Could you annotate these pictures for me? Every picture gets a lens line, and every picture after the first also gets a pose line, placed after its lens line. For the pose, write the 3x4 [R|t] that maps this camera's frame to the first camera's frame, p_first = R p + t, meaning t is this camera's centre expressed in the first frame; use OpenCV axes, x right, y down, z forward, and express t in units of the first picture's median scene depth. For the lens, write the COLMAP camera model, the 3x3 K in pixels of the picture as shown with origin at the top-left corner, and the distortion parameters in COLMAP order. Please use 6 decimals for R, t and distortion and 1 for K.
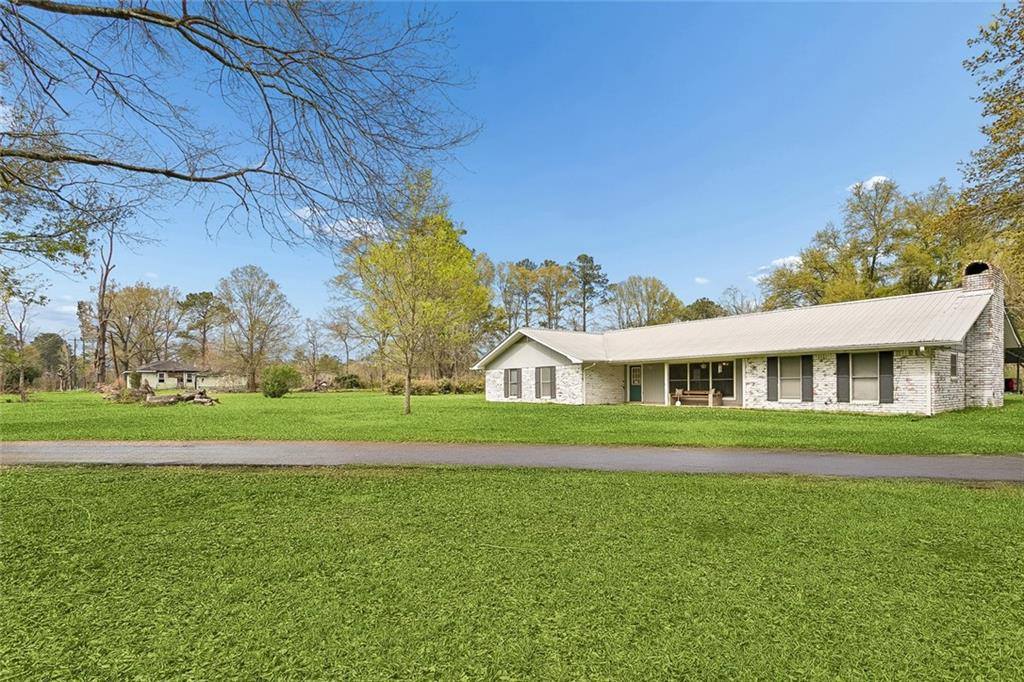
lens RADIAL K [[518.5, 0, 511.7], [0, 518.5, 399.9], [0, 0, 1]] dist [0.000021, -0.000139]
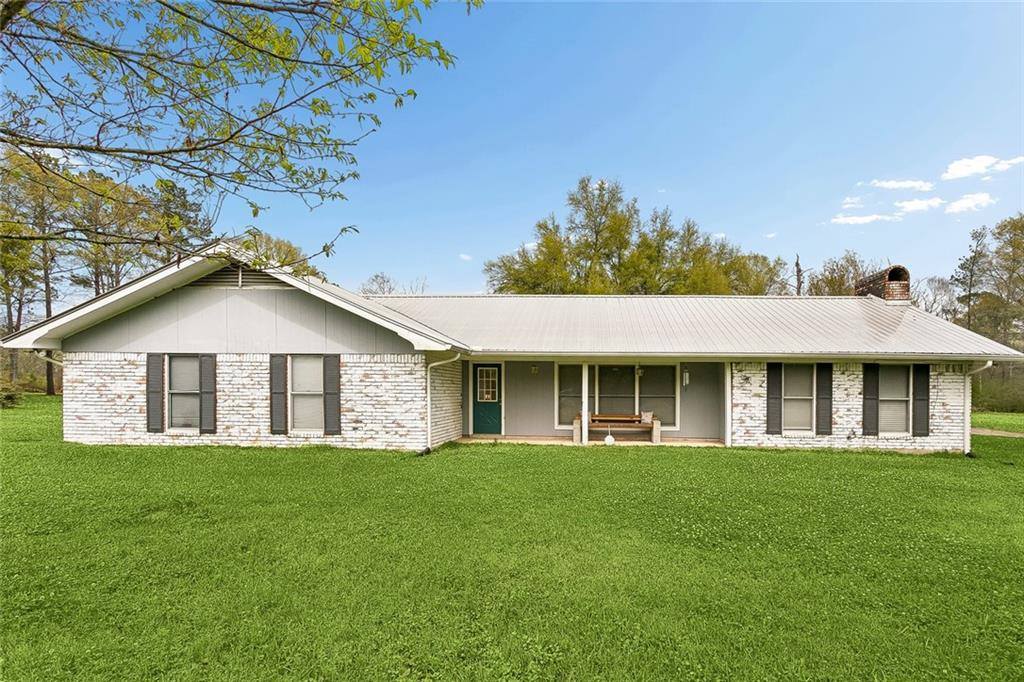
lens RADIAL K [[518.5, 0, 511.7], [0, 518.5, 399.9], [0, 0, 1]] dist [0.000021, -0.000139]
pose [[0.661899, 0.002492, 0.749589, -0.162887], [0.001097, 0.999990, -0.004293, -0.035591], [-0.749593, 0.003664, 0.661889, 0.805820]]
